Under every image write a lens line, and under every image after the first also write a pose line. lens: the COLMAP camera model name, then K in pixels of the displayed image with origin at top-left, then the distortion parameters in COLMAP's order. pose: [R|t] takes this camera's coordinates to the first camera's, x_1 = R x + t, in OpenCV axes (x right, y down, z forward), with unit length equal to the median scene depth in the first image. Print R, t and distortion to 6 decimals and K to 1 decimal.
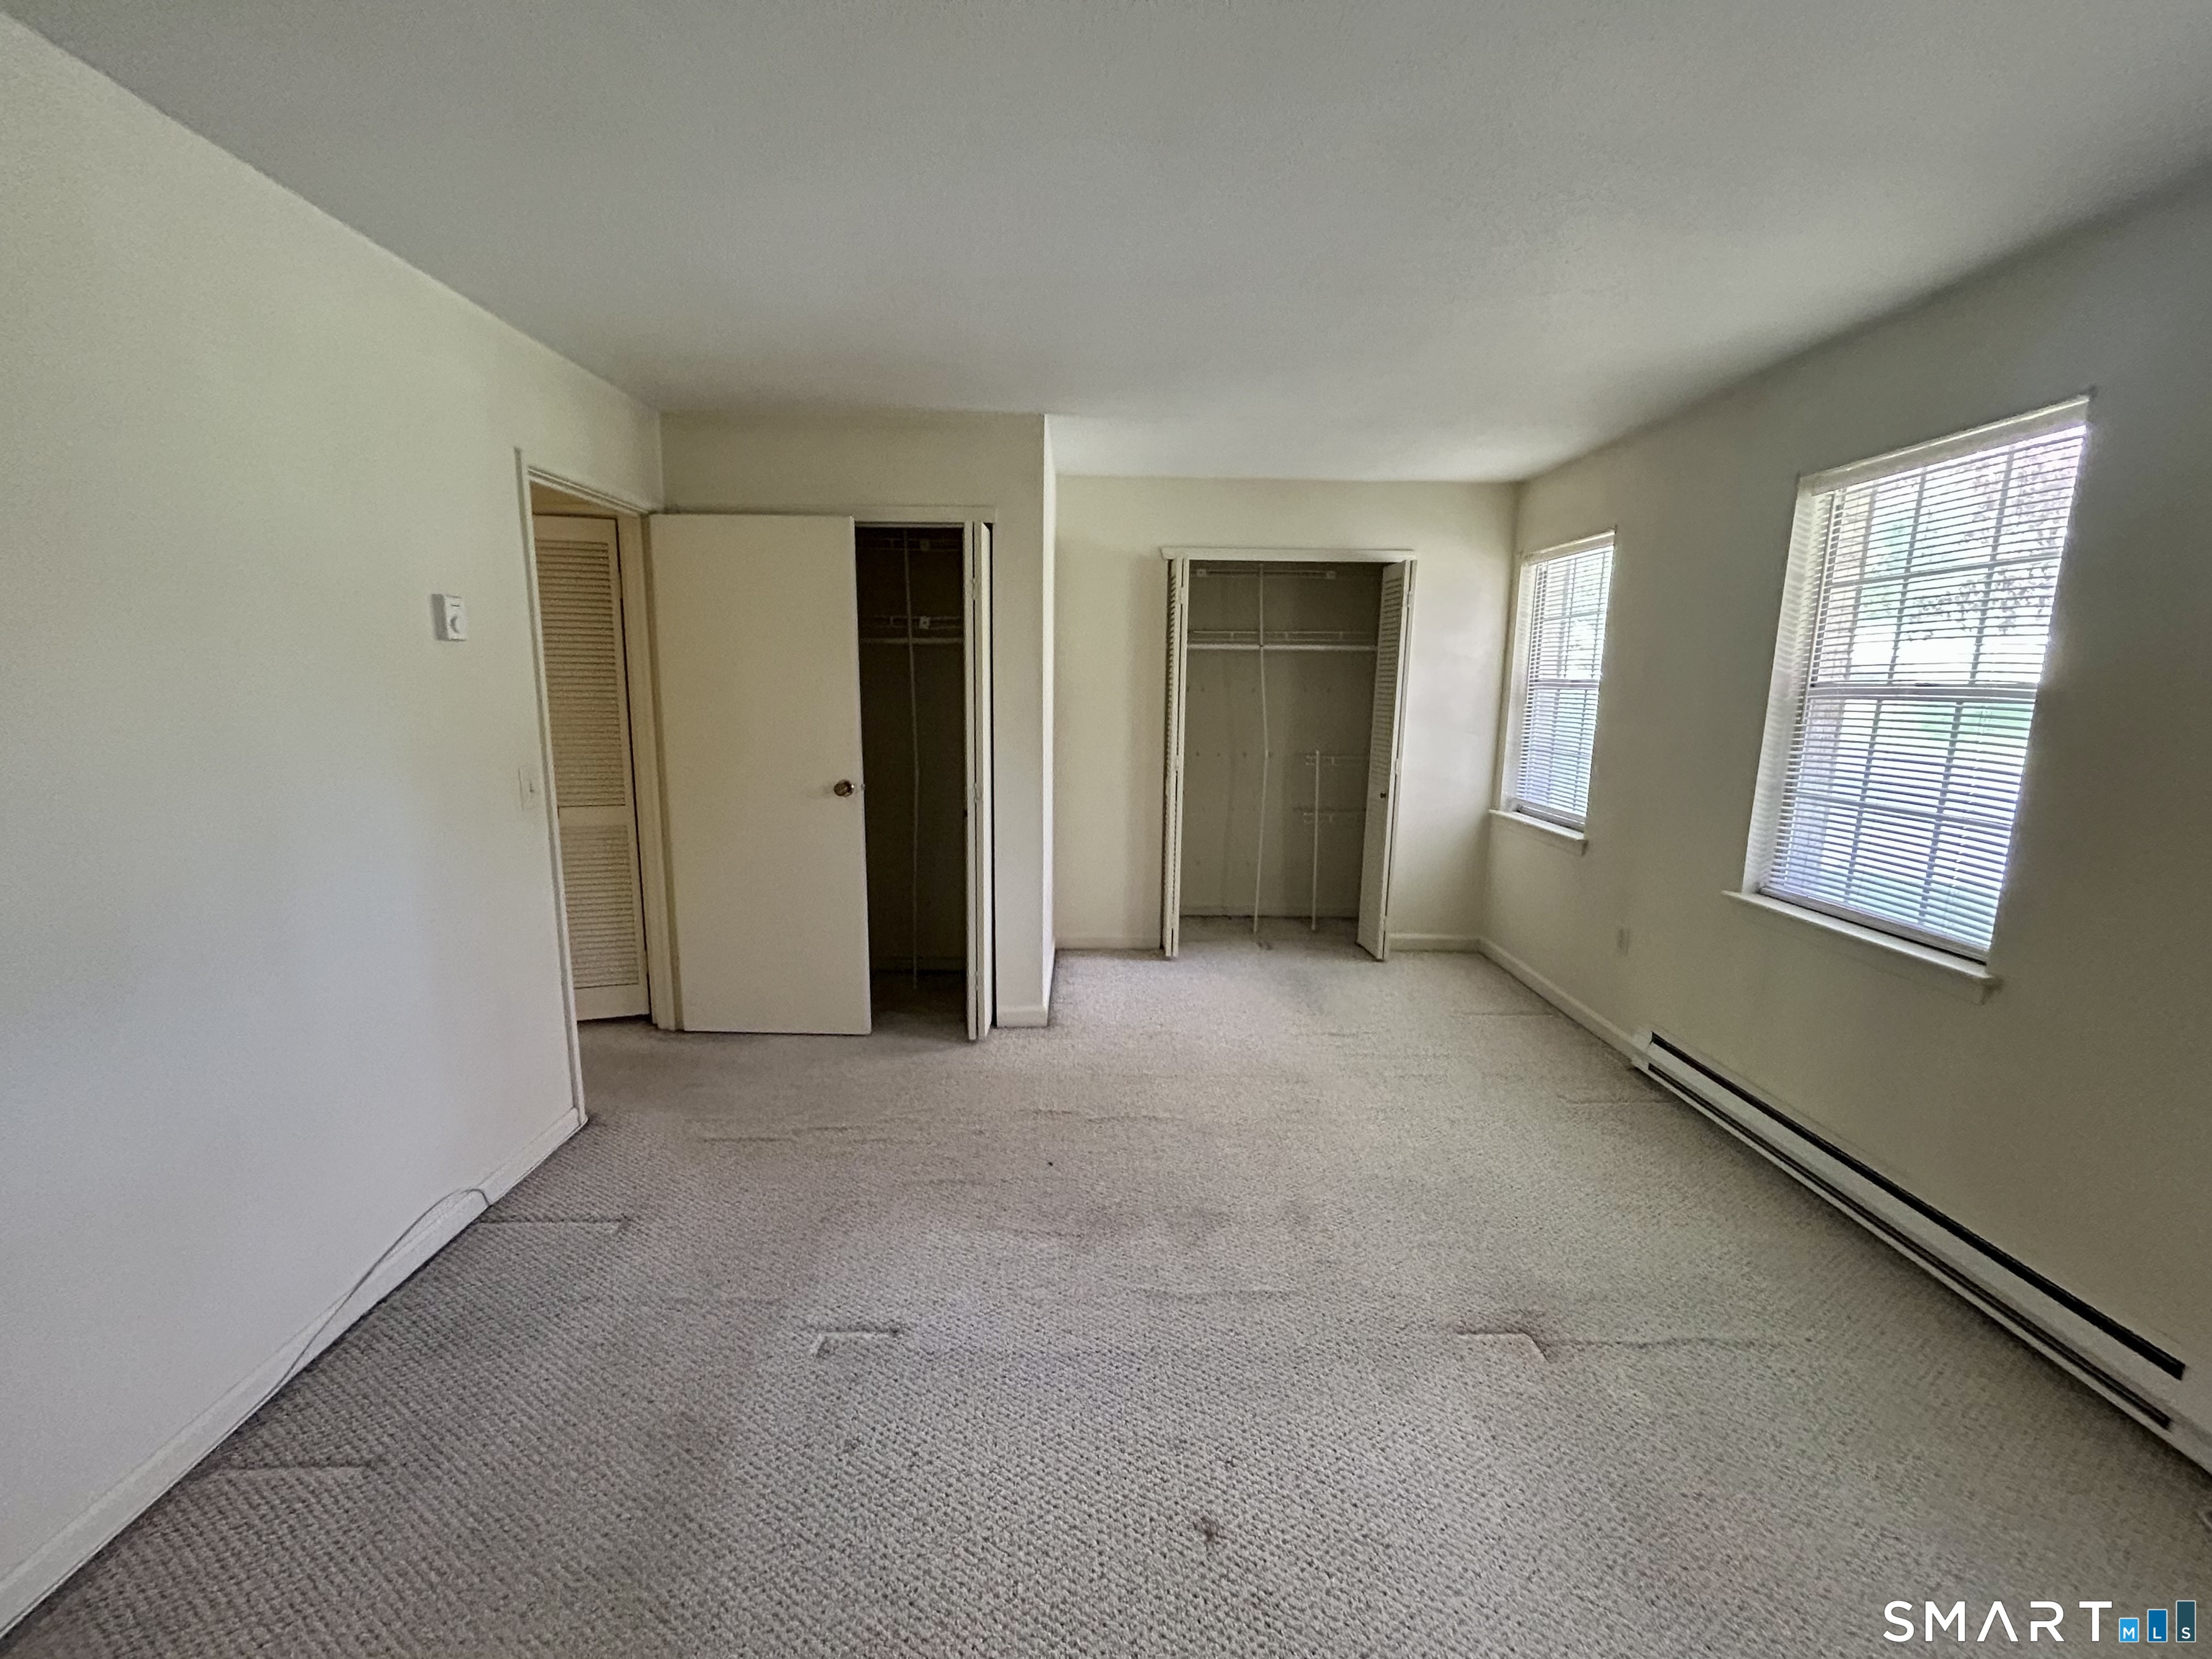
lens RADIAL K [[900.6, 0, 1106.0], [0, 900.6, 829.5], [0, 0, 1]] dist [-0.001229, 0.000437]
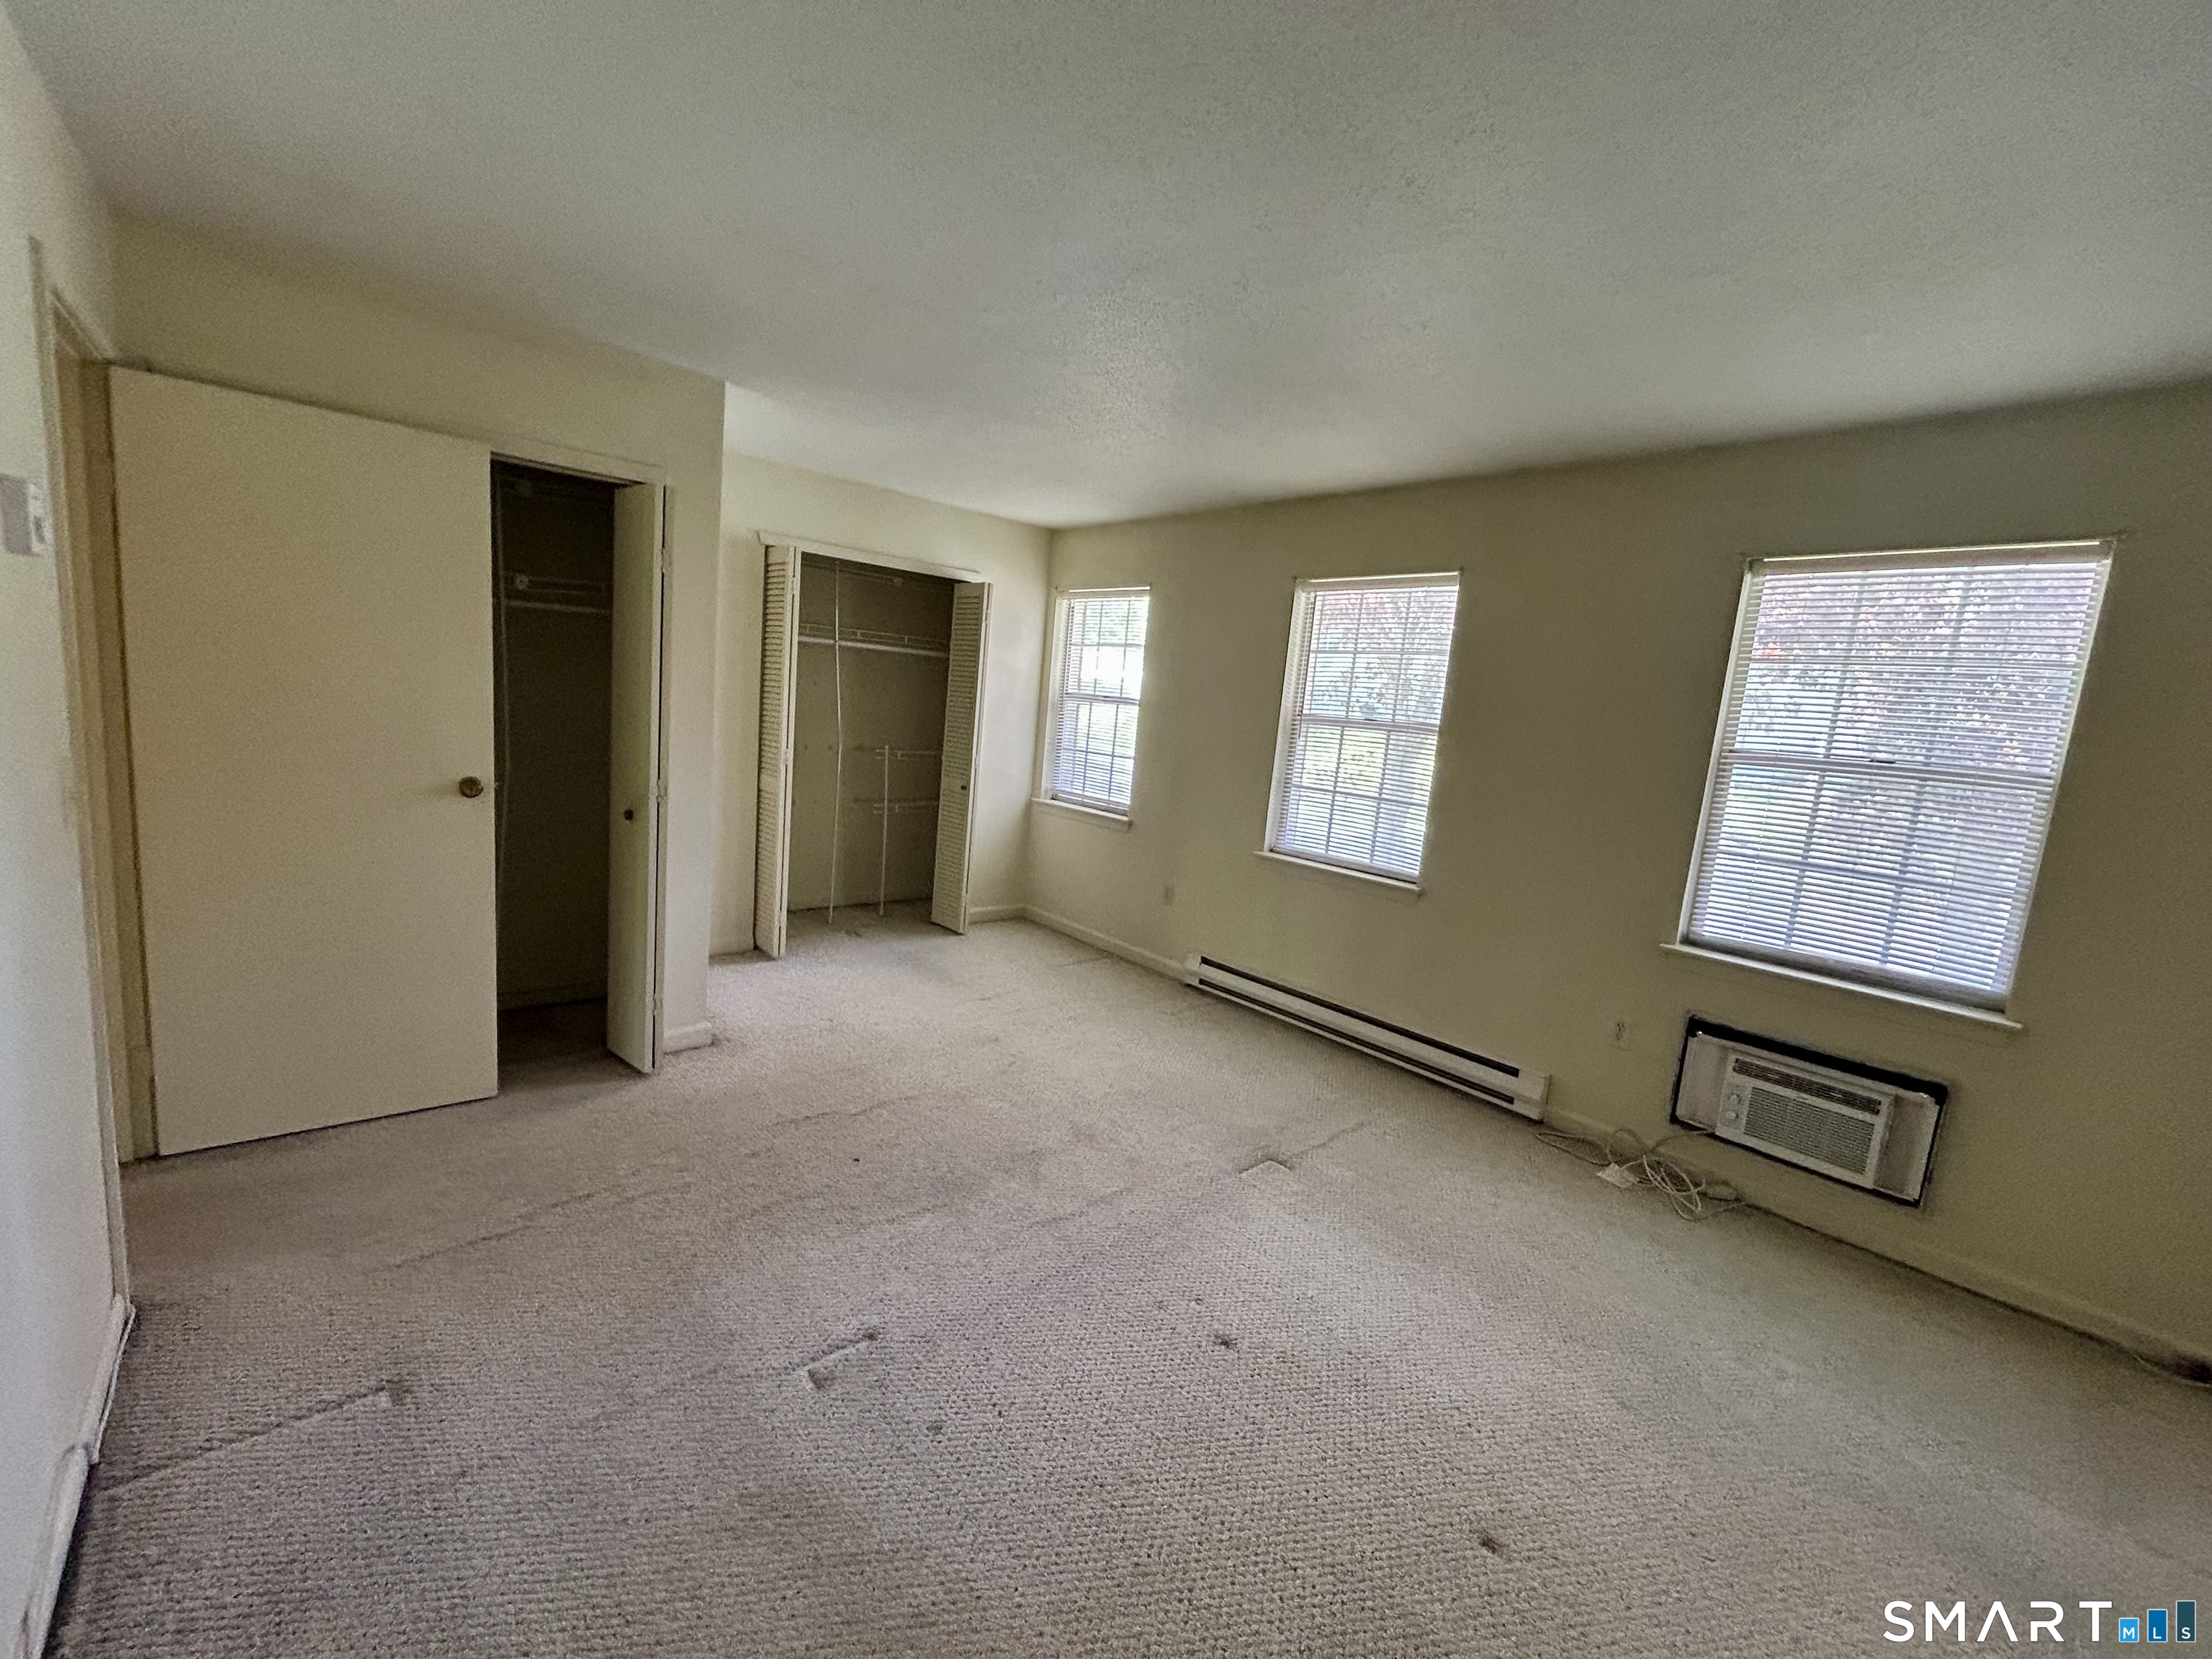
lens RADIAL K [[904.0, 0, 1100.9], [0, 904.0, 833.9], [0, 0, 1]] dist [-0.000265, 0.000073]
pose [[0.751543, -0.045693, 0.658100, -0.394263], [0.032337, 0.998951, 0.032430, -0.013785], [-0.658892, -0.003091, 0.752232, 0.045734]]
